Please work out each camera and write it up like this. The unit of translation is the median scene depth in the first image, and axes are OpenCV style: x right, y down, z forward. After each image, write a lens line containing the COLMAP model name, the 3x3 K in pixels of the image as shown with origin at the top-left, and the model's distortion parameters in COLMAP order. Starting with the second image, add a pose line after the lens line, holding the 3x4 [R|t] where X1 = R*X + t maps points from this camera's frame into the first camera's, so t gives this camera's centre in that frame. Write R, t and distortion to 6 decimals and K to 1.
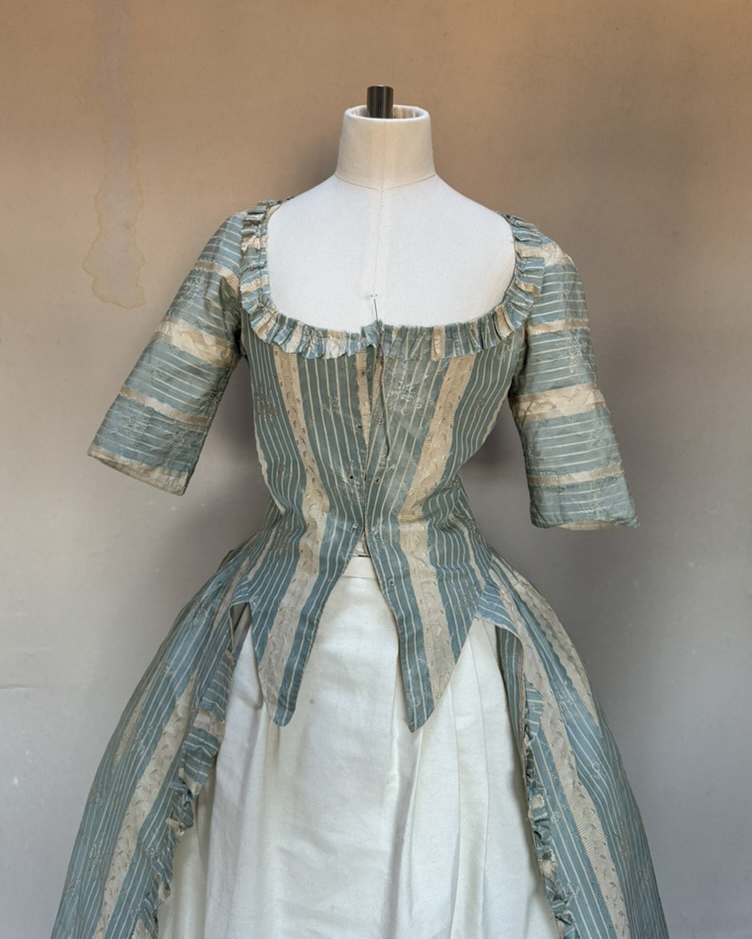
lens RADIAL K [[778.6, 0, 377.9], [0, 778.6, 471.2], [0, 0, 1]] dist [-0.017500, -0.008881]
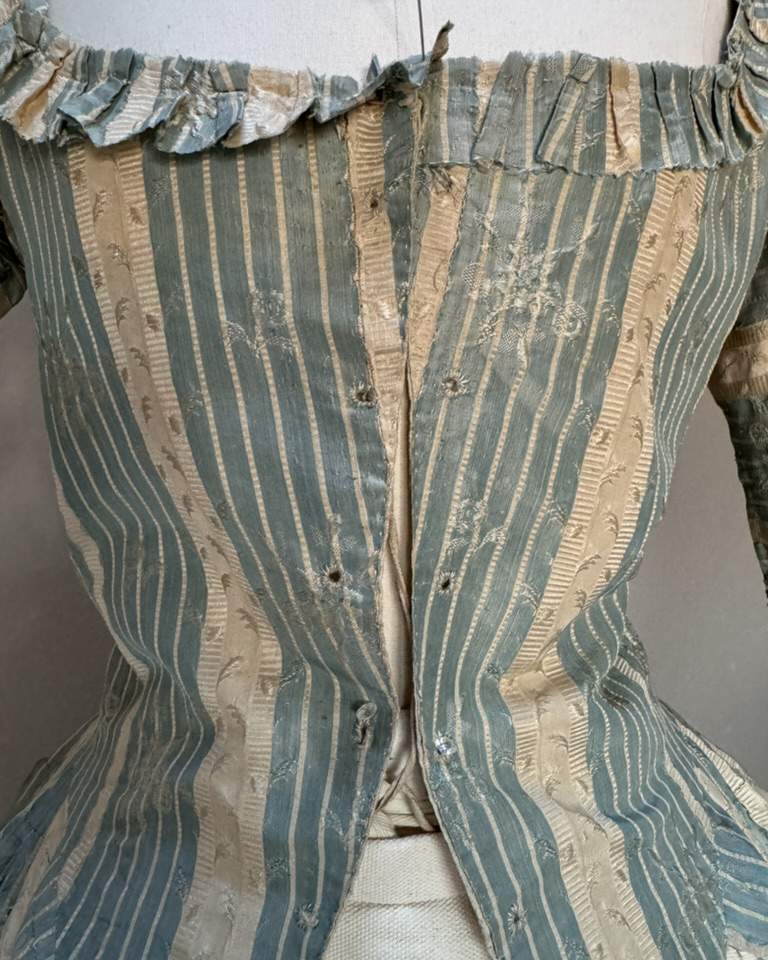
lens RADIAL K [[796.0, 0, 386.6], [0, 796.0, 475.5], [0, 0, 1]] dist [-0.017500, -0.008881]
pose [[0.986587, -0.066786, 0.148948, -0.066460], [0.073499, 0.996492, -0.040027, -0.019604], [-0.145753, 0.050438, 0.988034, 0.692744]]
